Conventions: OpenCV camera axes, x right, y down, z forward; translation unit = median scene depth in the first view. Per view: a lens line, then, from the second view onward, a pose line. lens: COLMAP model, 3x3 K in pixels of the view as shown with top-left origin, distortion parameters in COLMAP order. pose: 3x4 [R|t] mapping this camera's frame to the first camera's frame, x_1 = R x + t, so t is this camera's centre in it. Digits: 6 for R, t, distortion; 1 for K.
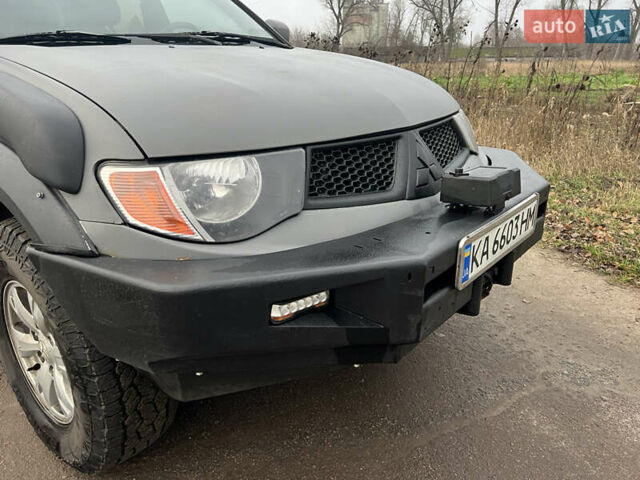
lens RADIAL K [[479.0, 0, 319.5], [0, 479.0, 242.9], [0, 0, 1]] dist [0.055858, -0.074735]
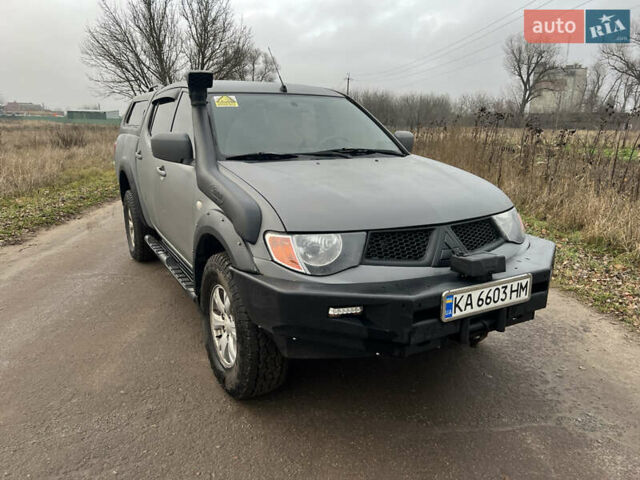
lens RADIAL K [[479.0, 0, 319.5], [0, 479.0, 242.9], [0, 0, 1]] dist [0.055858, -0.074735]
pose [[0.937746, 0.103112, -0.331662, 0.391736], [-0.141126, 0.985653, -0.092585, 0.039588], [0.317357, 0.133627, 0.938844, -0.749830]]
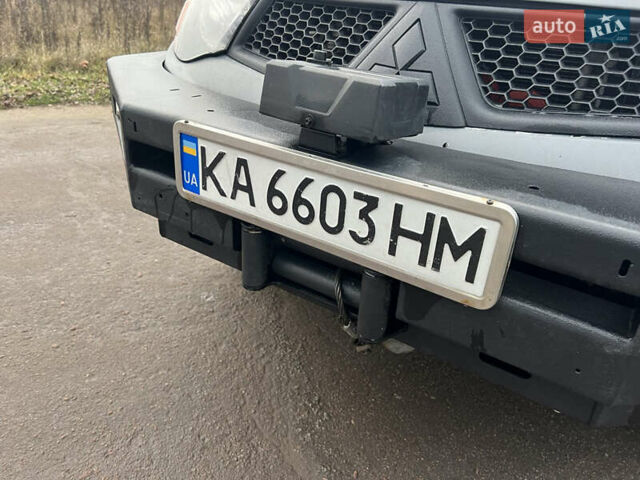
lens RADIAL K [[479.0, 0, 319.5], [0, 479.0, 242.9], [0, 0, 1]] dist [0.055858, -0.074735]
pose [[0.119908, 0.470546, -0.874190, 0.917501], [-0.423611, 0.820612, 0.383601, -0.193712], [0.897873, 0.324320, 0.297727, 0.934374]]
